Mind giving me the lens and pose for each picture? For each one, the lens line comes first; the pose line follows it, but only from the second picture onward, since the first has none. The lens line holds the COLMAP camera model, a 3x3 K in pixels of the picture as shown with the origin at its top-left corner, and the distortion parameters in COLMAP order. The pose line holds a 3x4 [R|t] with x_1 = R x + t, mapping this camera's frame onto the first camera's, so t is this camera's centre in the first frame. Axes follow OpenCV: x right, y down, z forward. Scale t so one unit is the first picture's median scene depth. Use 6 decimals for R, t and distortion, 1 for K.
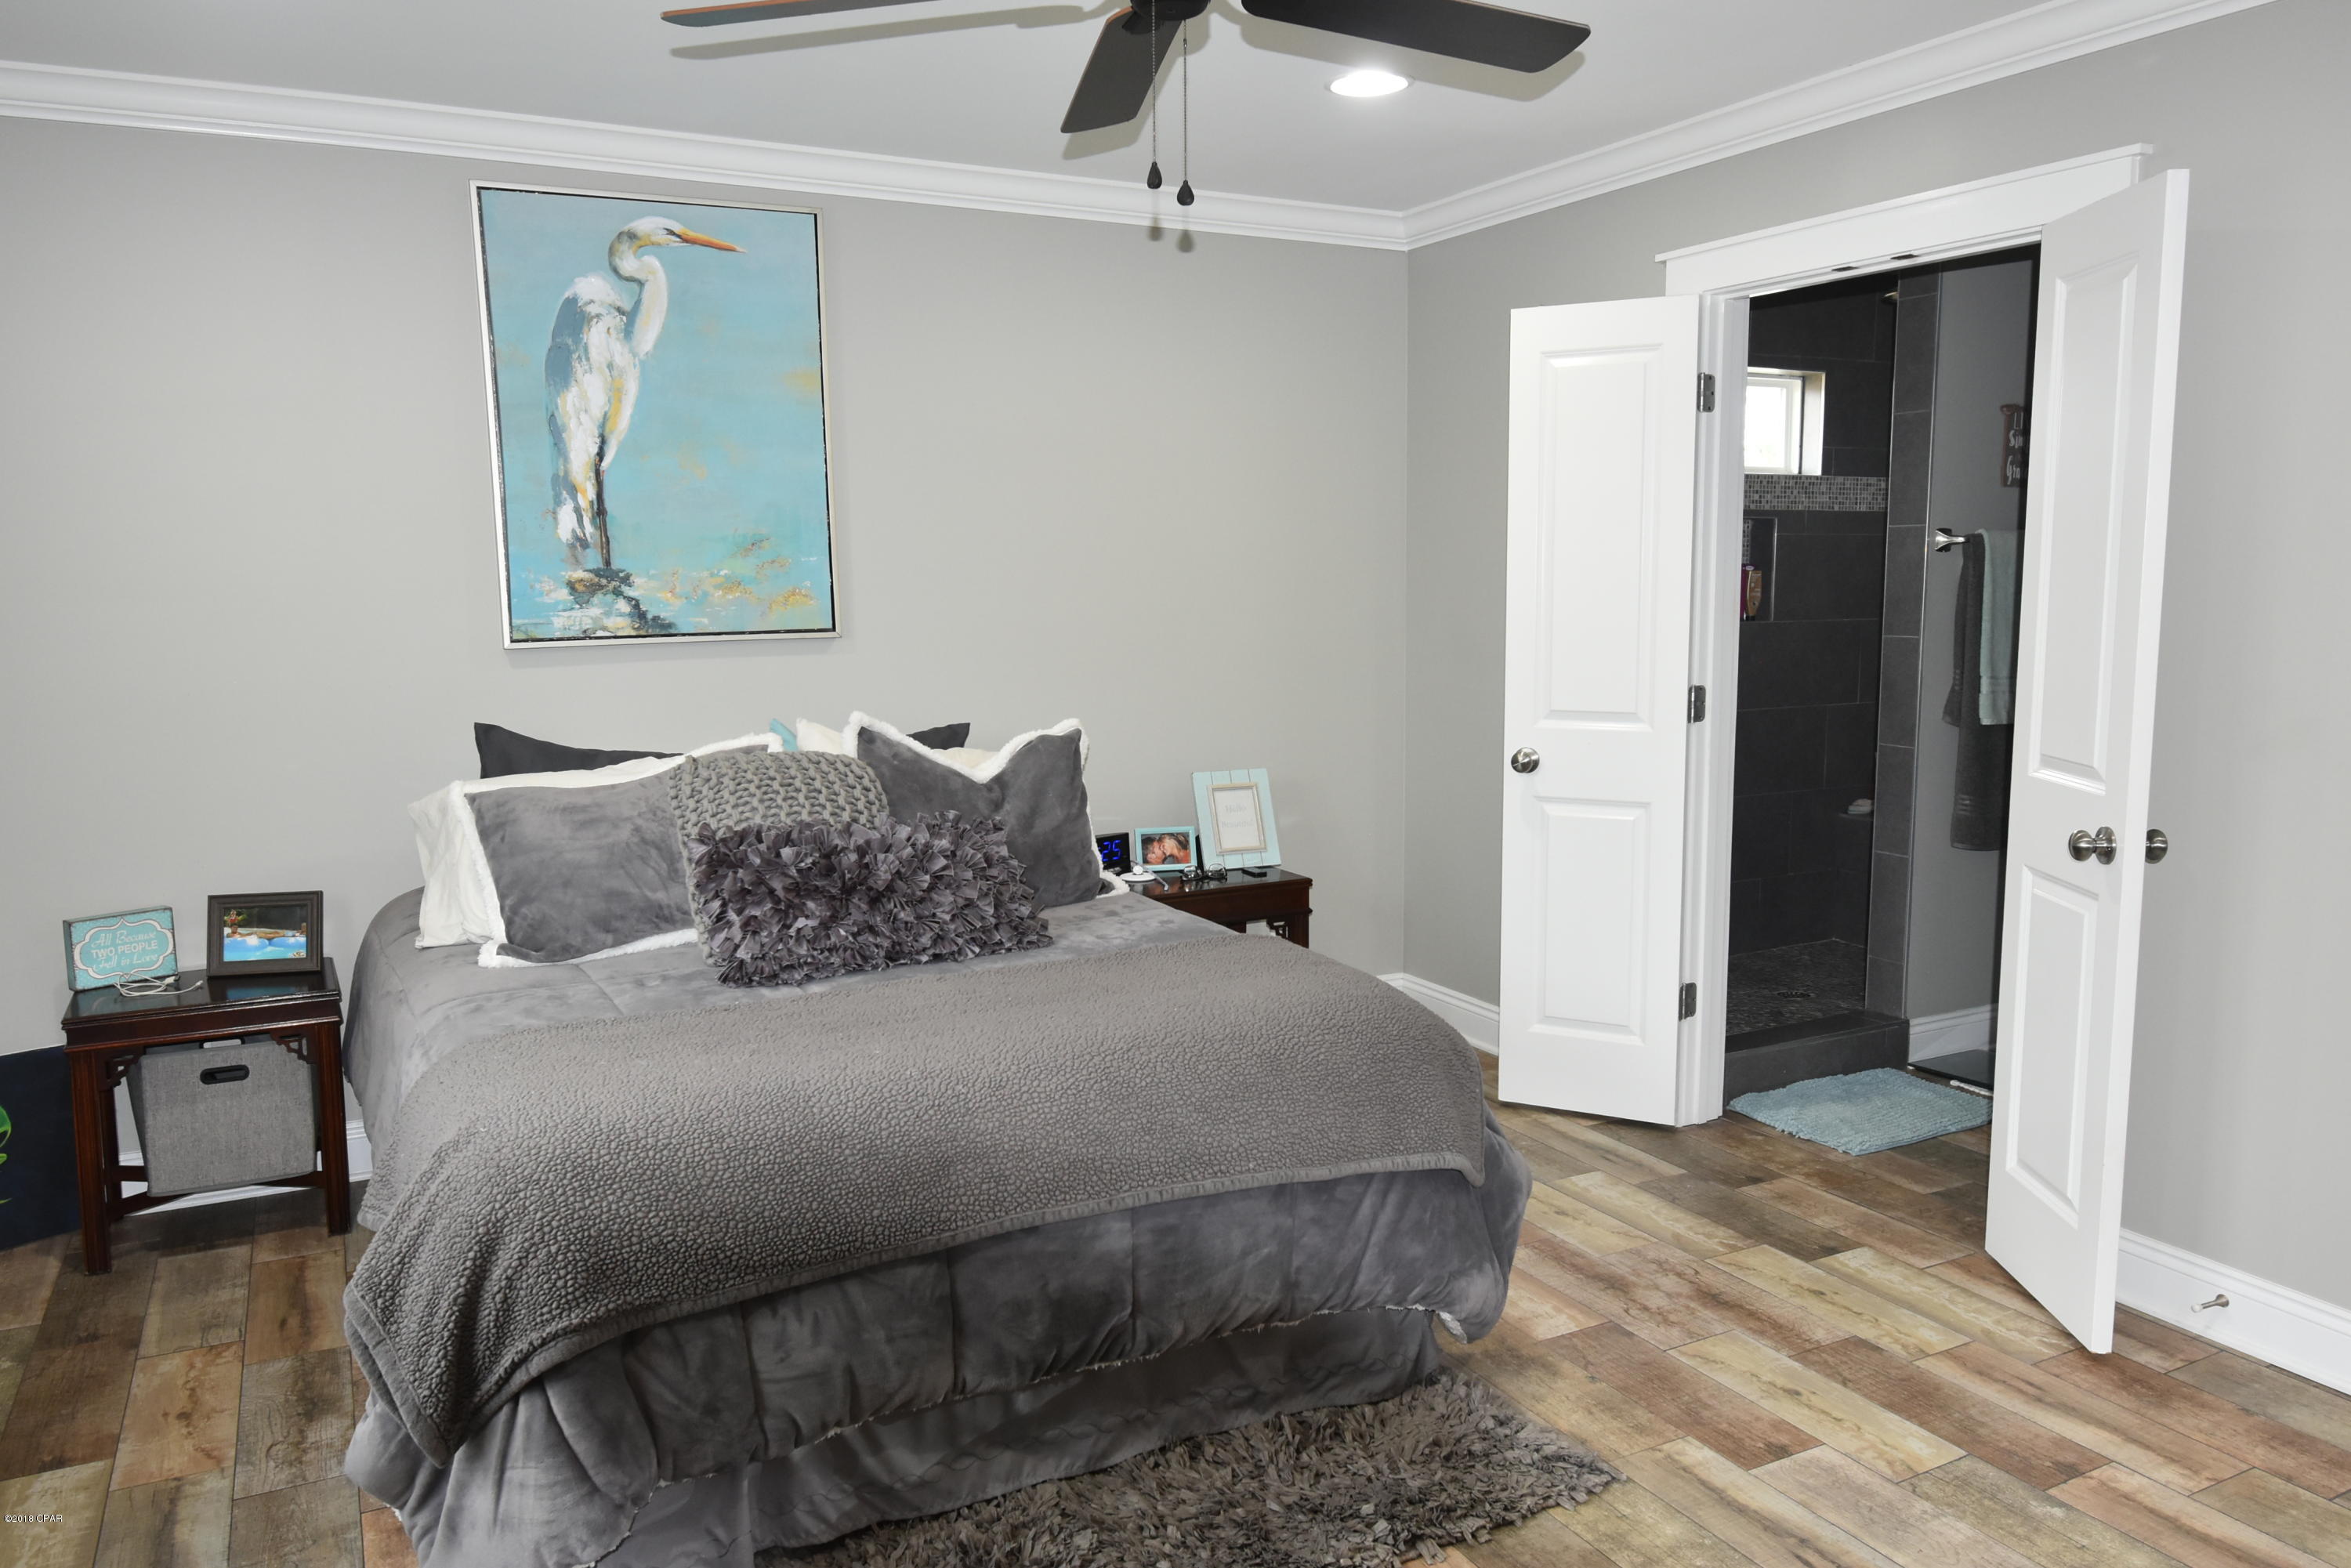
lens RADIAL K [[1670.2, 0, 1185.6], [0, 1670.2, 785.6], [0, 0, 1]] dist [0.000558, -0.014187]
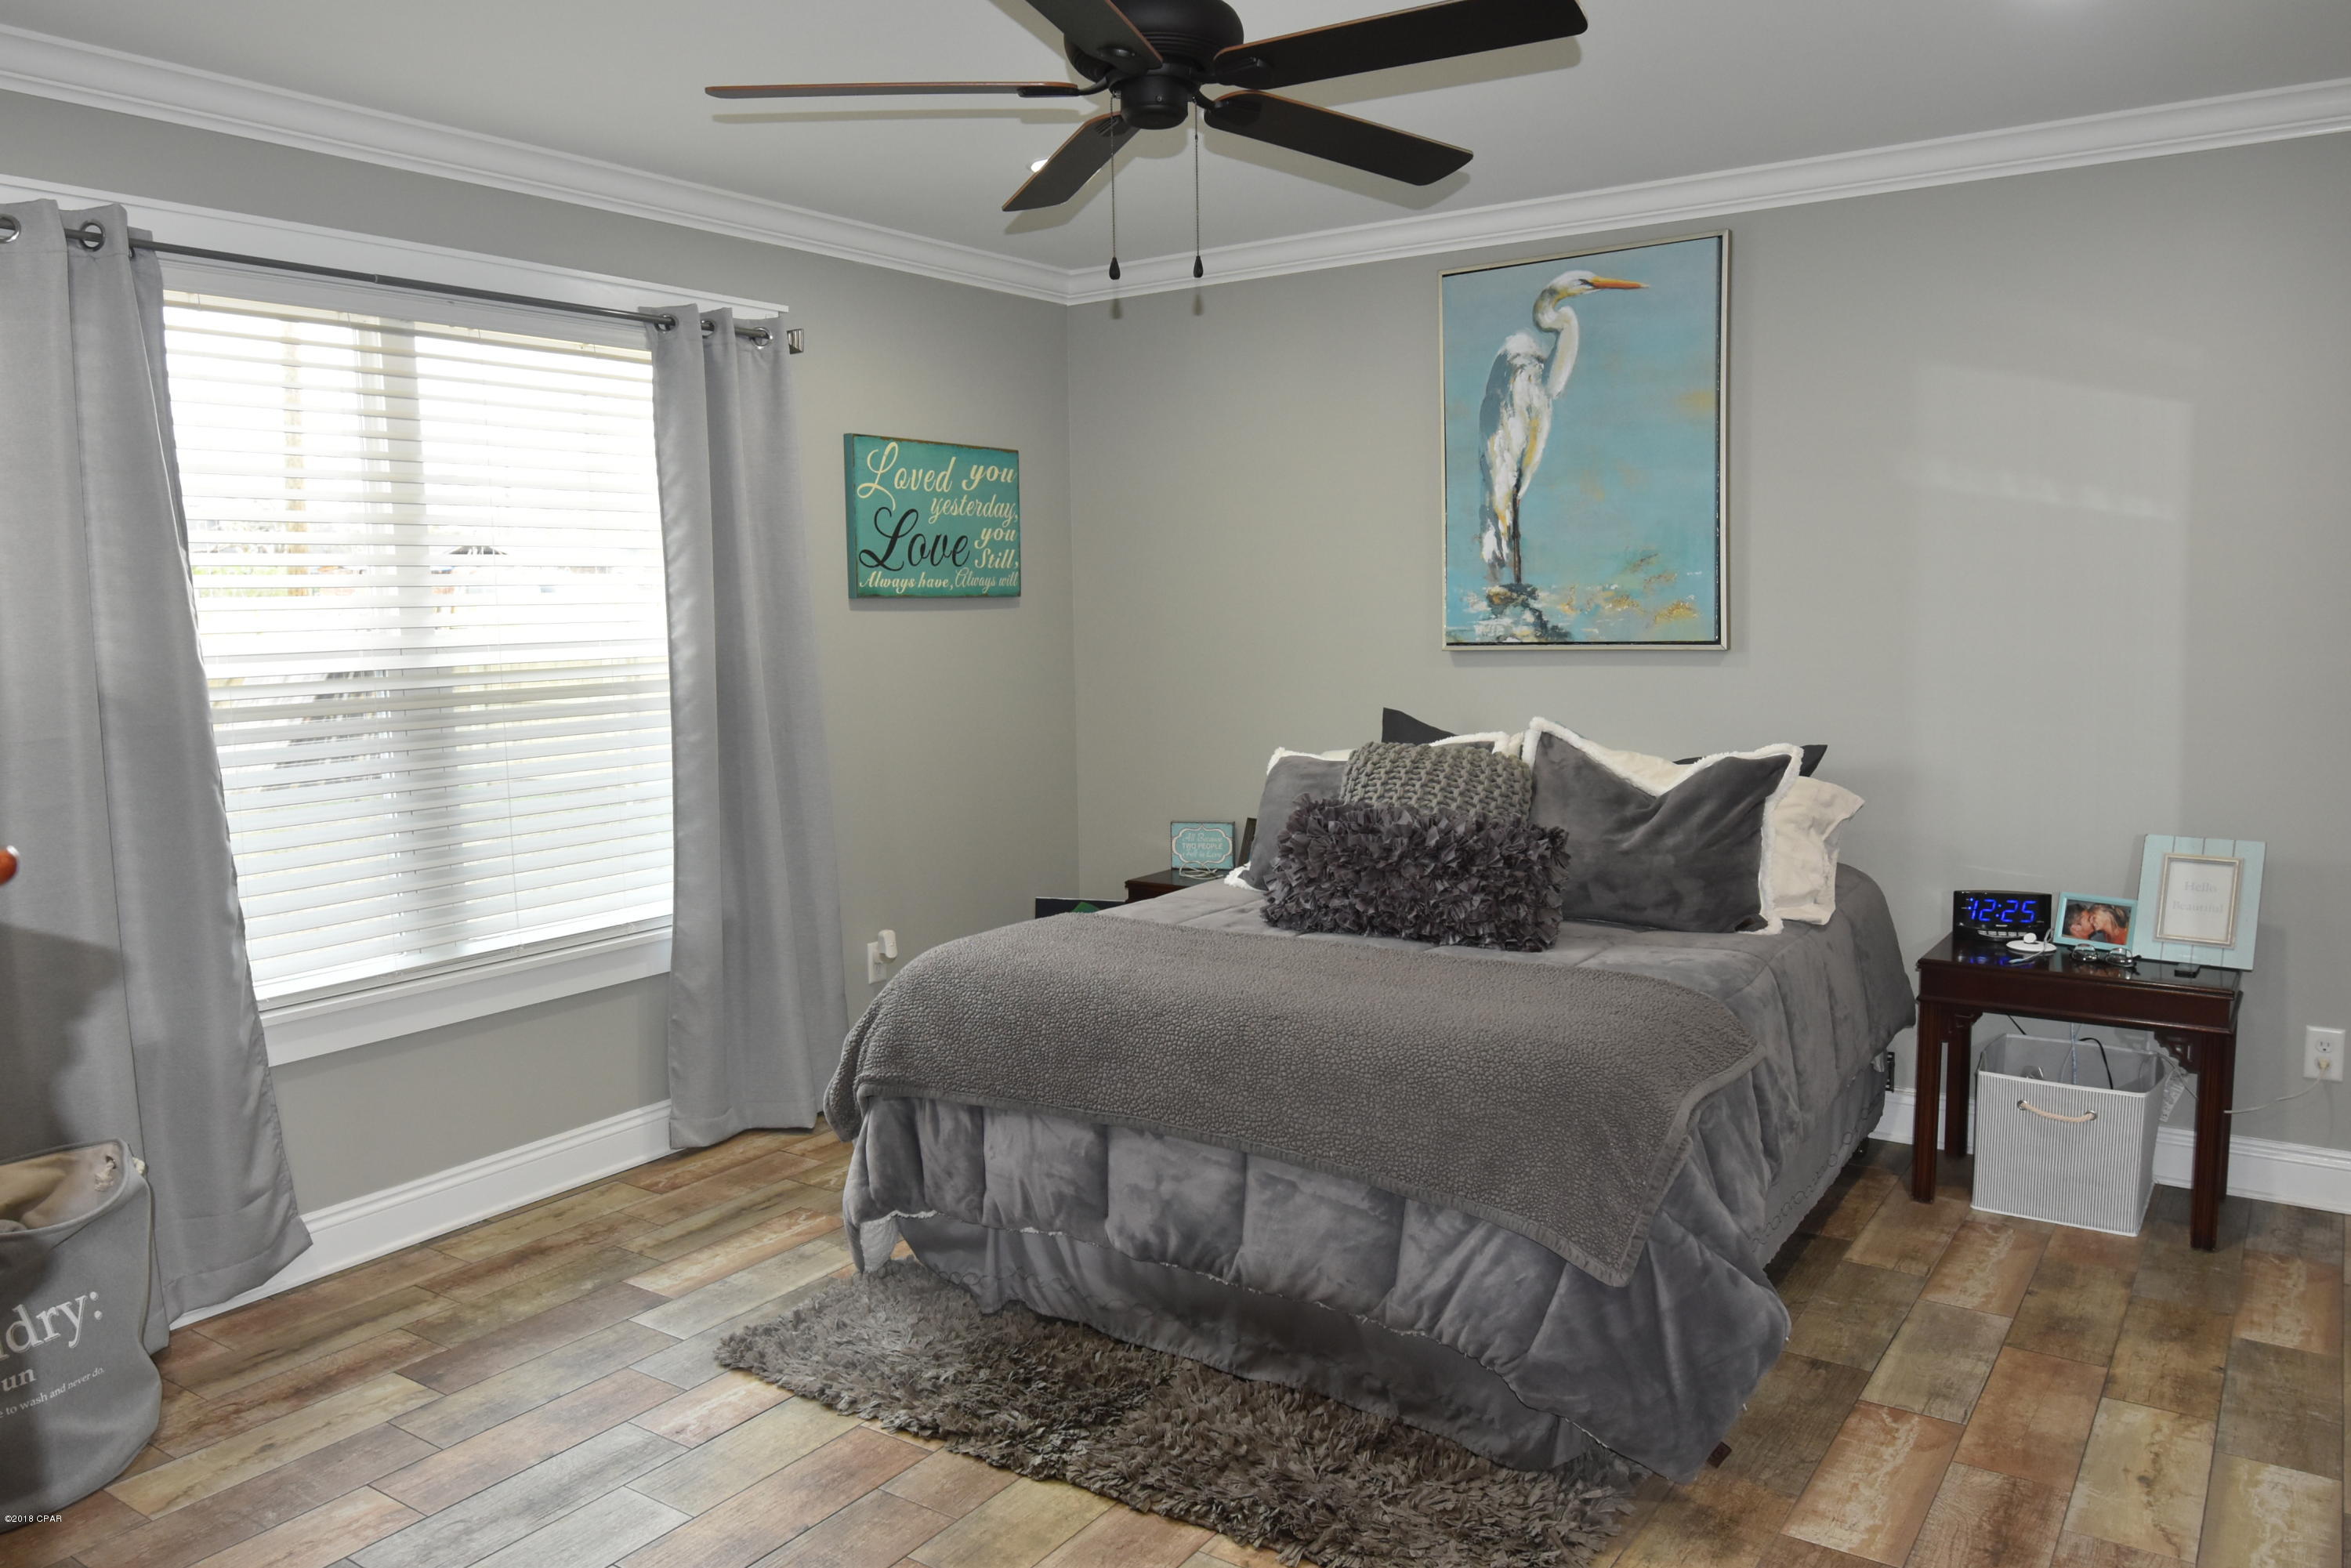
lens RADIAL K [[1670.2, 0, 1185.6], [0, 1670.2, 785.6], [0, 0, 1]] dist [0.000558, -0.014187]
pose [[0.468009, 0.101171, -0.877914, 0.581238], [-0.103488, 0.992864, 0.059249, -0.036406], [0.877643, 0.063125, 0.475139, 0.259013]]
